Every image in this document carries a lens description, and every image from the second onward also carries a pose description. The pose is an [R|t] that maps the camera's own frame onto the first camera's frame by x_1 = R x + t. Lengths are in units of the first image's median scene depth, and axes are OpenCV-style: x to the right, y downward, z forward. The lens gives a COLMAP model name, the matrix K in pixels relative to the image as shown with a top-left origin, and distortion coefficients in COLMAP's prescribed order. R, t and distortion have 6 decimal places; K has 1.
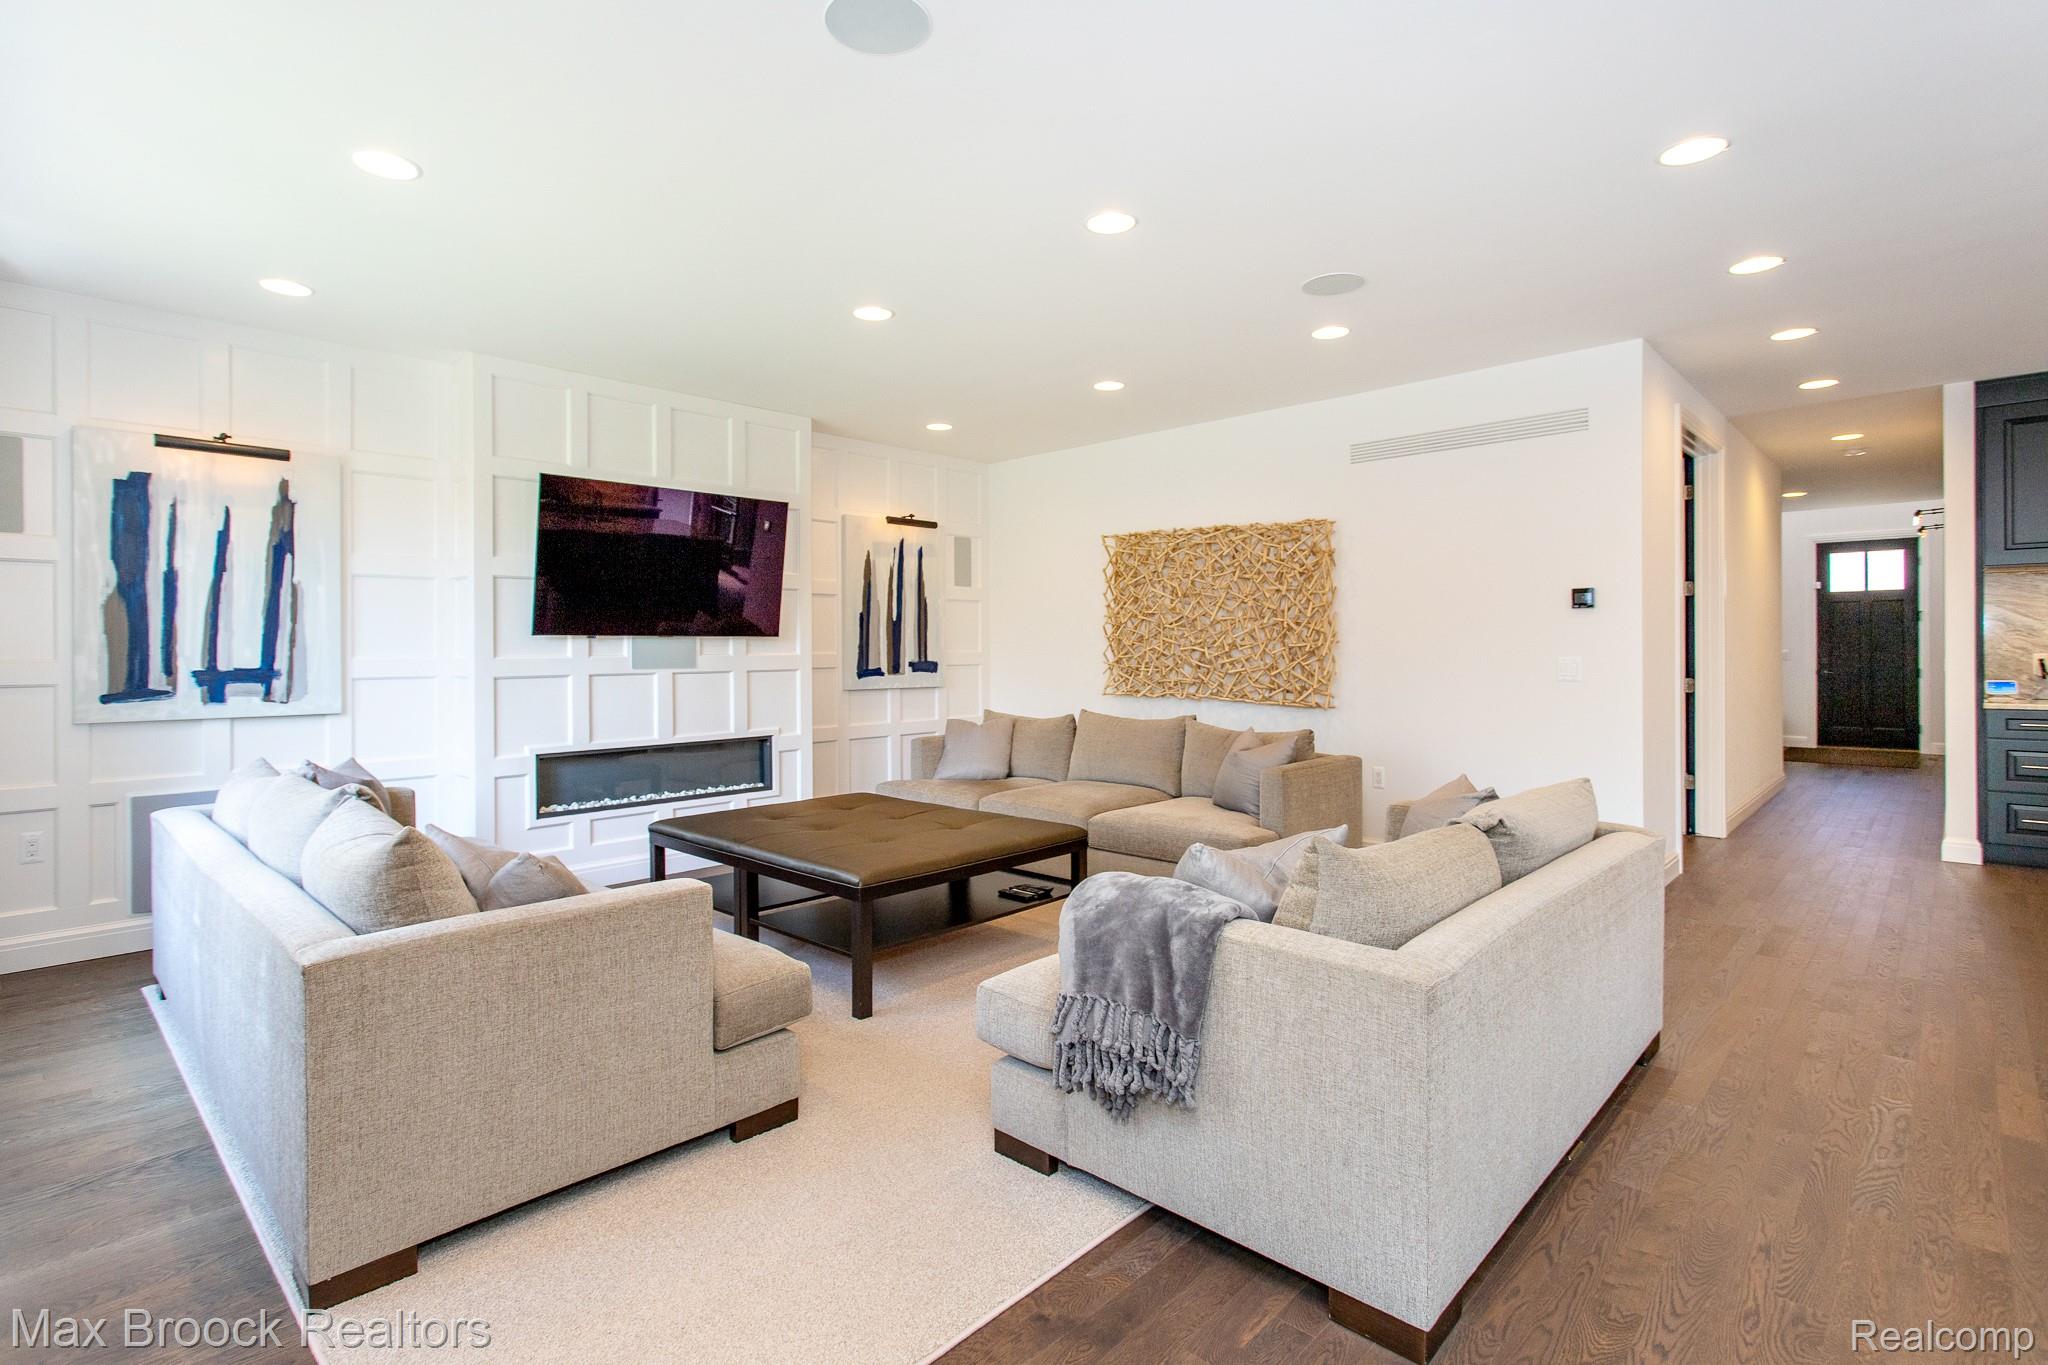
lens RADIAL K [[978.4, 0, 1026.2], [0, 978.4, 645.4], [0, 0, 1]] dist [0.001537, 0.000396]
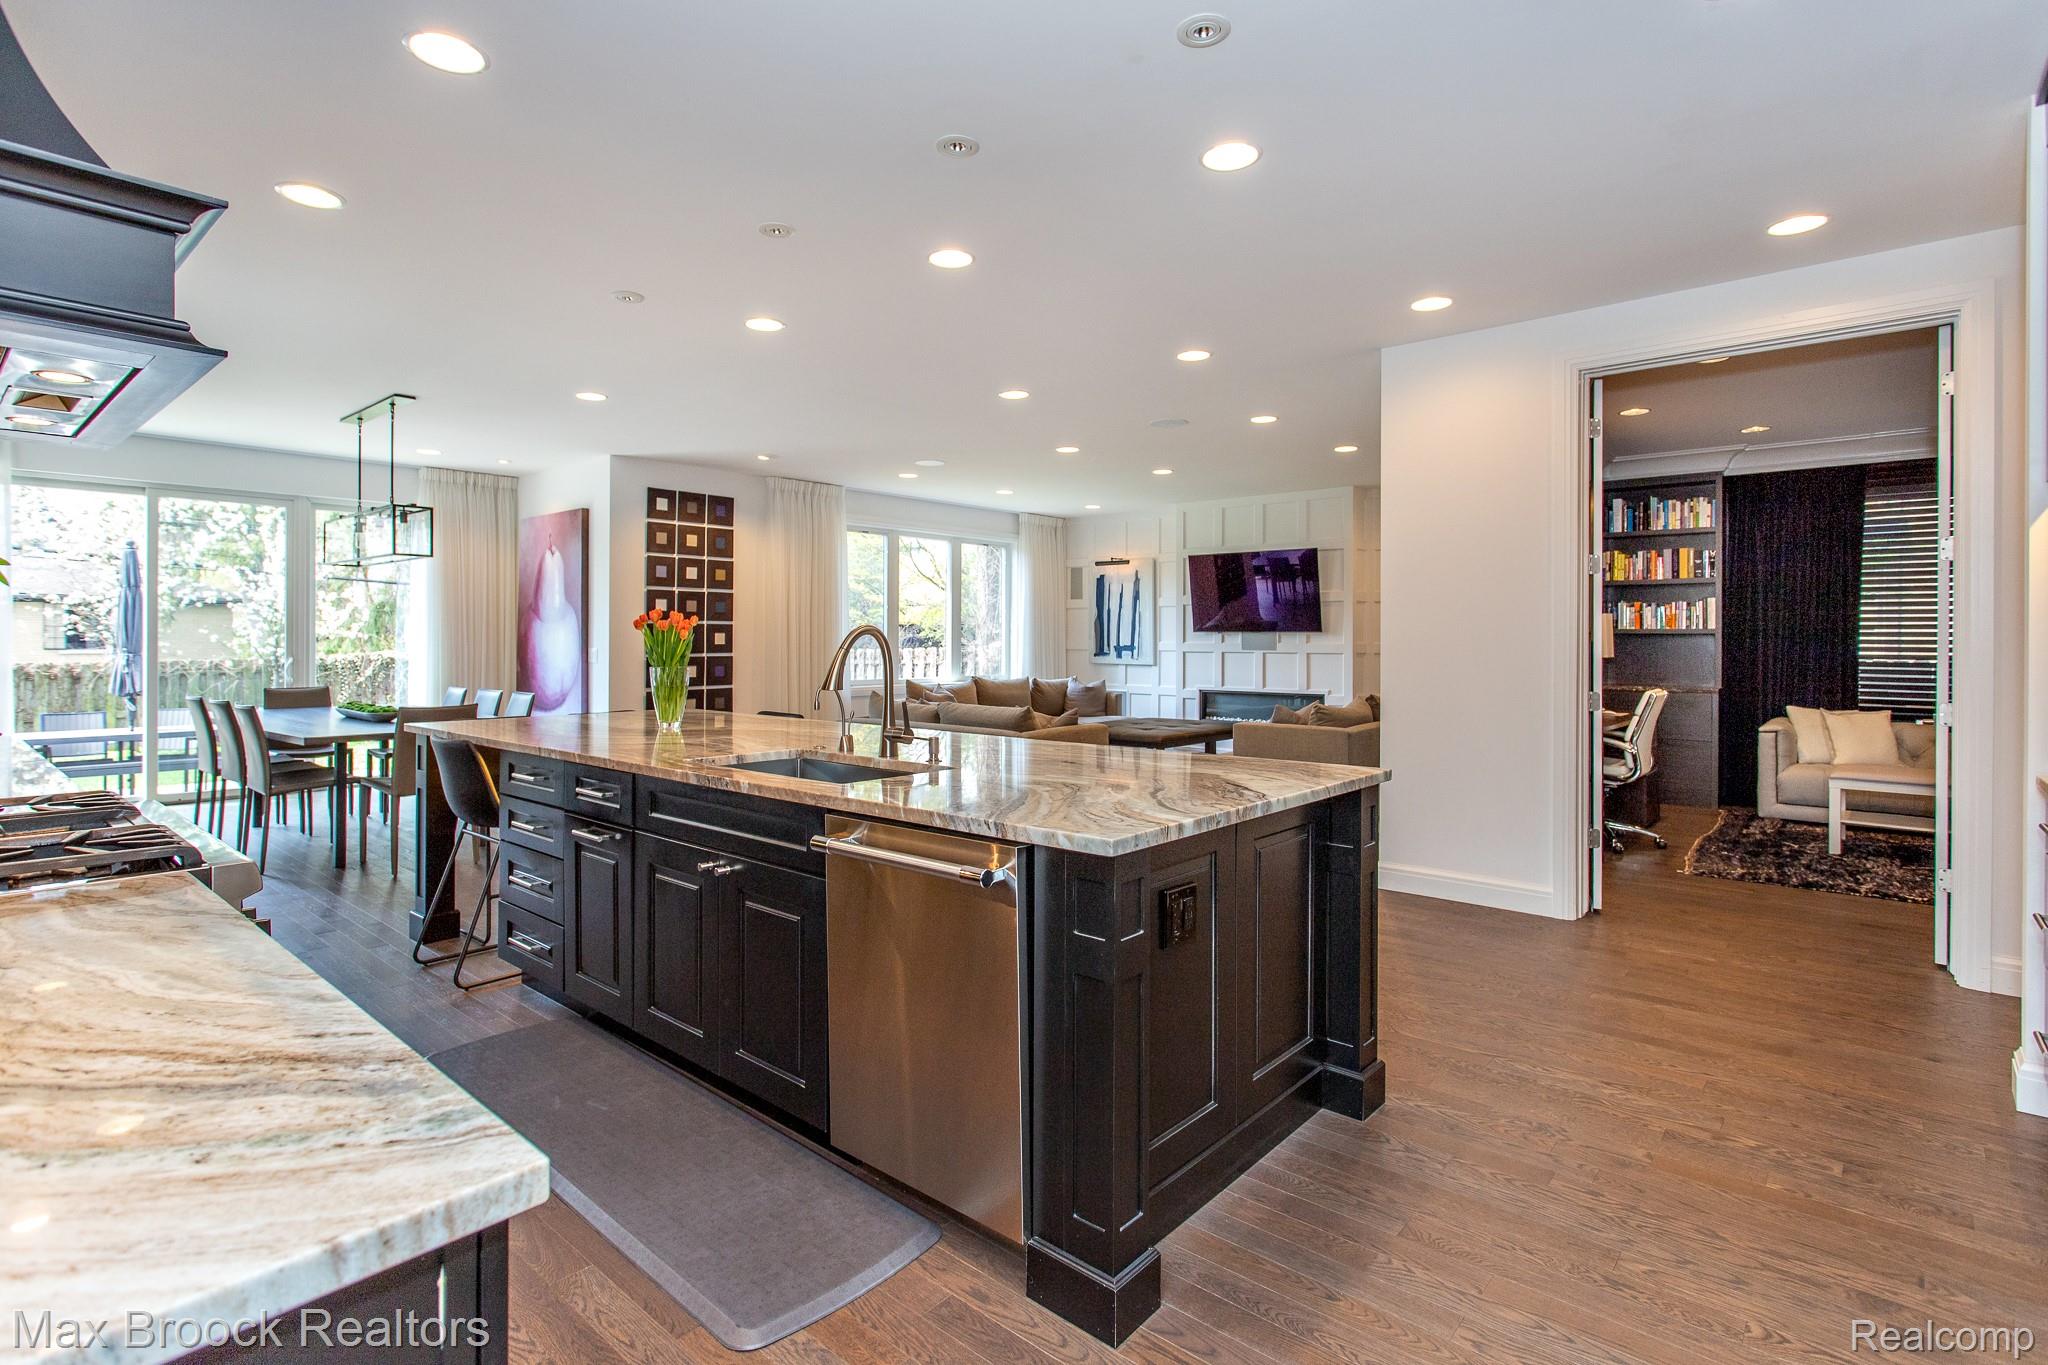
lens RADIAL K [[996.9, 0, 1026.7], [0, 996.9, 635.3], [0, 0, 1]] dist [0.004862, 0.000857]
pose [[0.036132, 0.005189, -0.999334, 1.367702], [-0.000777, 0.999986, 0.005164, -0.012377], [0.999347, 0.000590, 0.036136, 0.479432]]
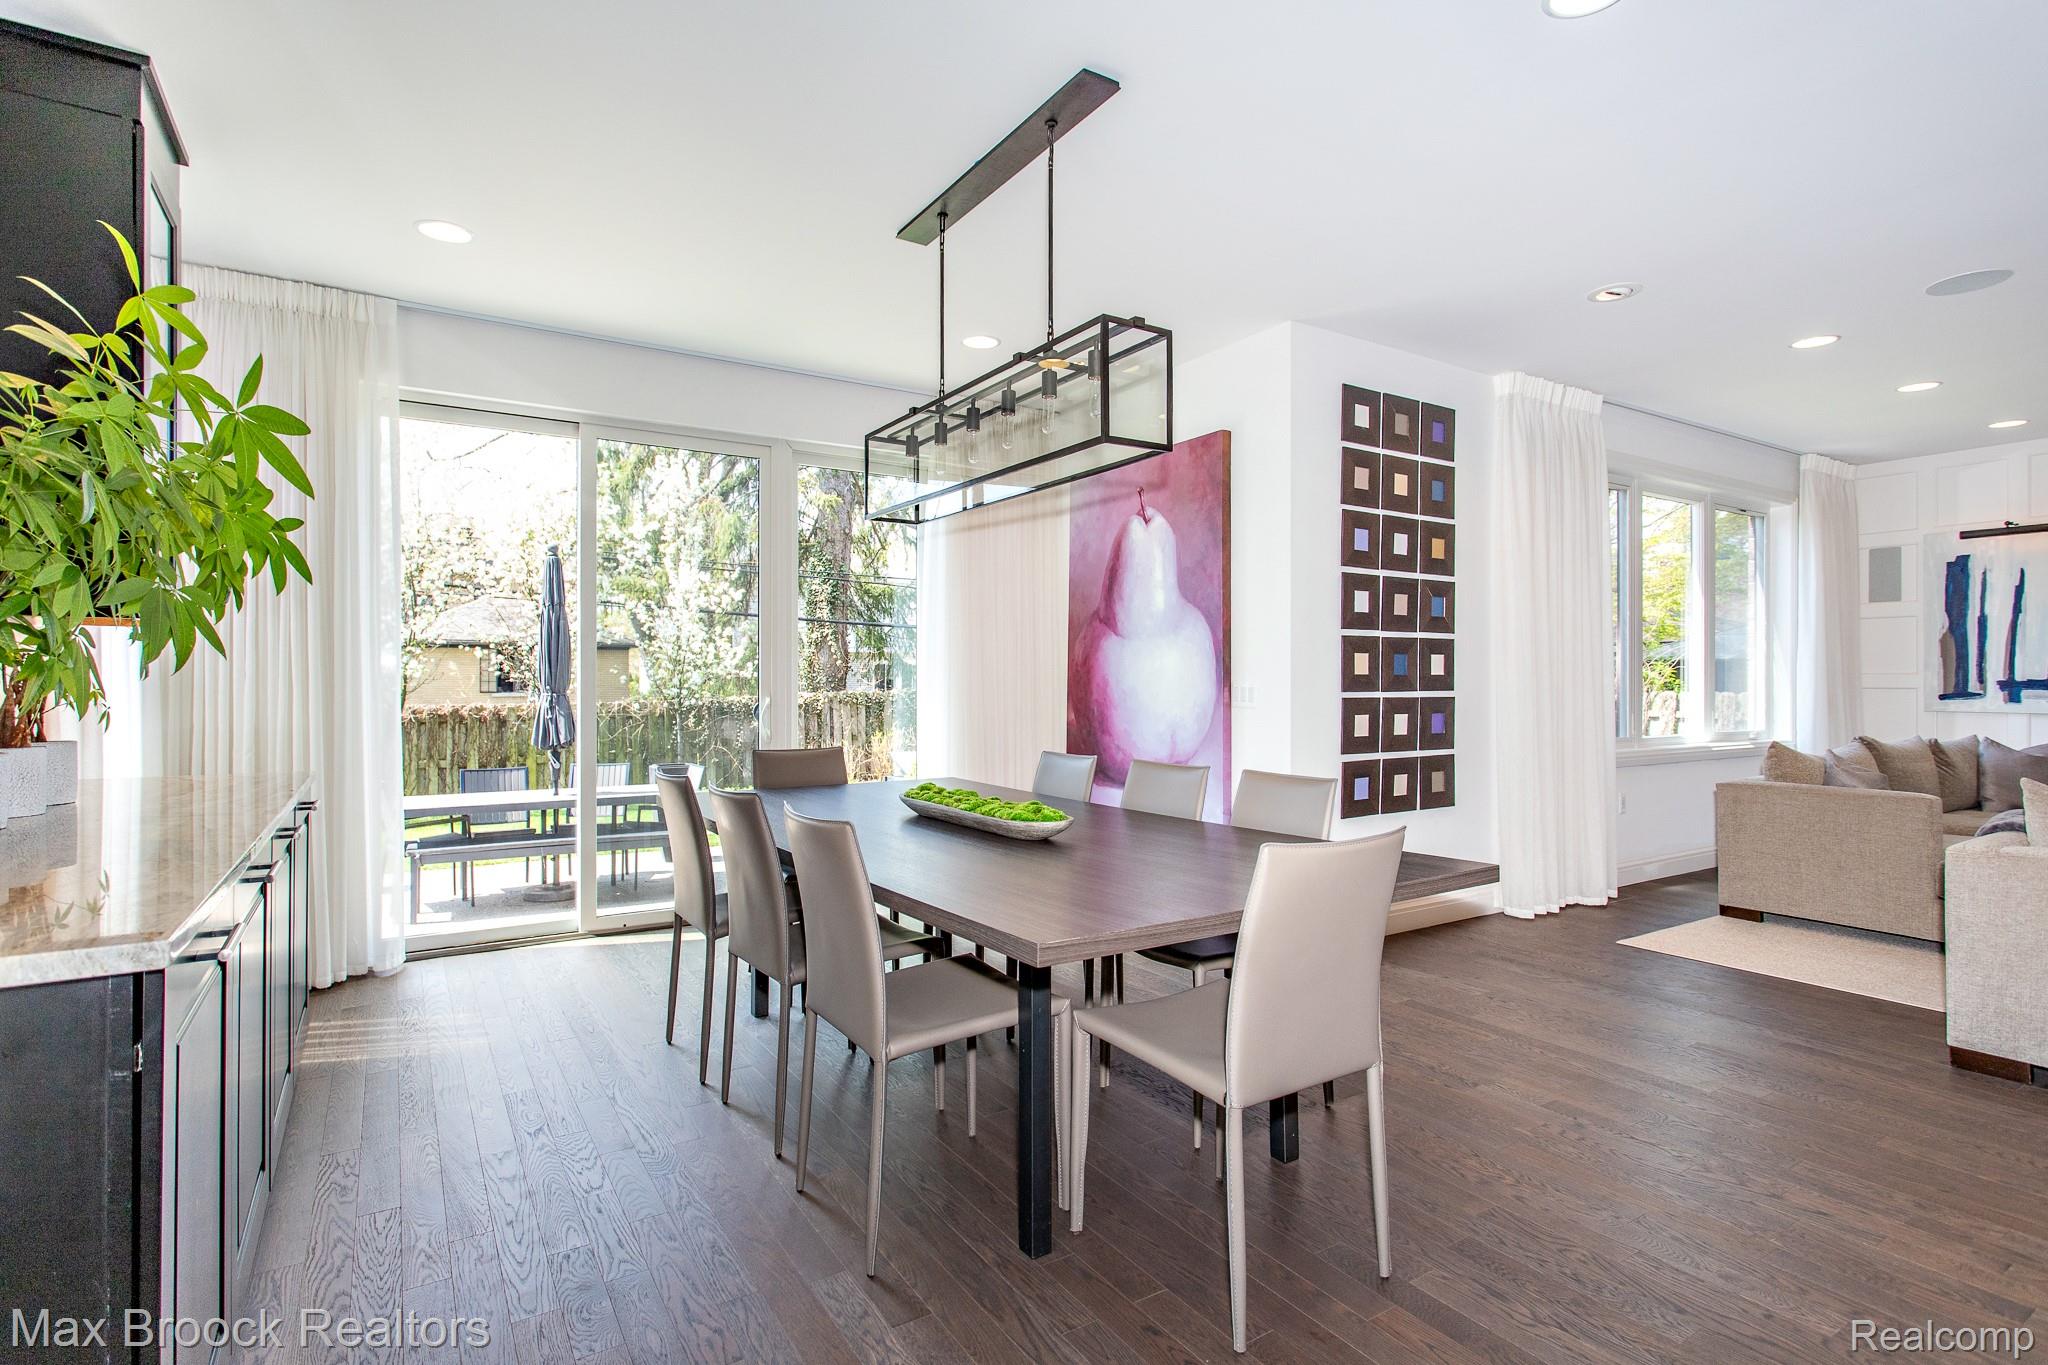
lens RADIAL K [[1008.7, 0, 1021.3], [0, 1008.7, 678.8], [0, 0, 1]] dist [0.003877, 0.000074]
pose [[-0.250253, 0.004288, -0.968171, 0.750990], [0.004832, 0.999983, 0.003180, 0.007890], [0.968168, -0.003883, -0.250270, -0.047122]]
